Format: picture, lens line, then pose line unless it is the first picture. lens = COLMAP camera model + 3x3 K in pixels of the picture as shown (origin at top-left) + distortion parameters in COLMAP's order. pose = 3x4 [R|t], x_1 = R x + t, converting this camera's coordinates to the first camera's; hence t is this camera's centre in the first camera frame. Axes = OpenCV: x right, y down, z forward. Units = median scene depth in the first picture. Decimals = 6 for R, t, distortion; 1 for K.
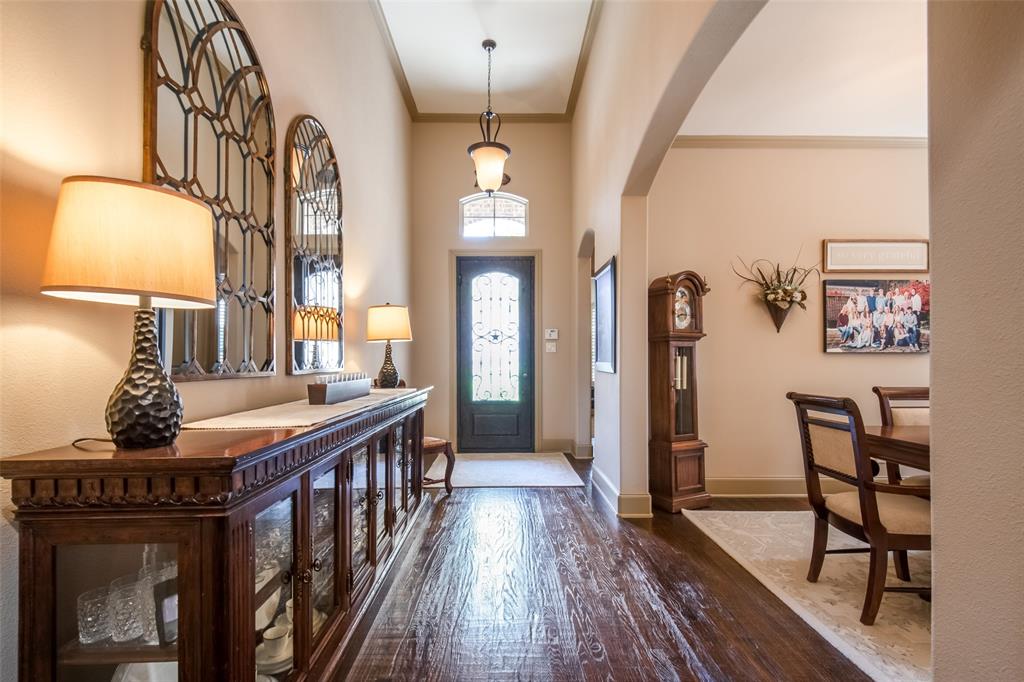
lens RADIAL K [[460.4, 0, 519.3], [0, 460.4, 357.2], [0, 0, 1]] dist [0.027652, -0.024027]
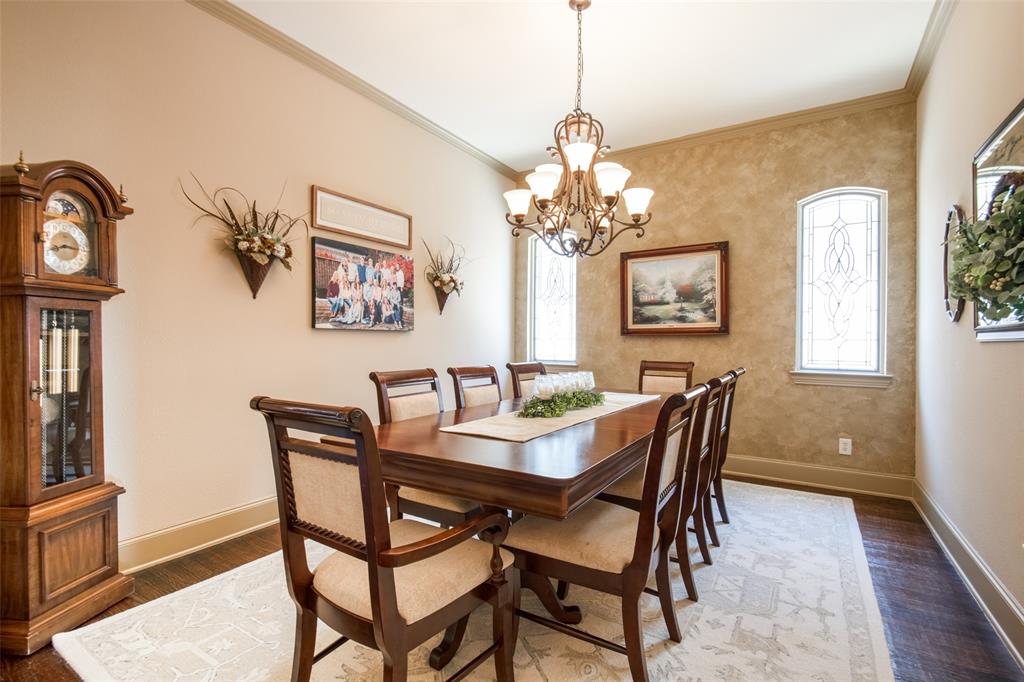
lens RADIAL K [[477.1, 0, 504.8], [0, 477.1, 346.7], [0, 0, 1]] dist [0.032296, -0.022804]
pose [[0.569203, -0.007547, 0.822163, 0.173773], [-0.013486, 0.999738, 0.018514, 0.001845], [-0.822087, -0.021626, 0.568952, 0.268742]]
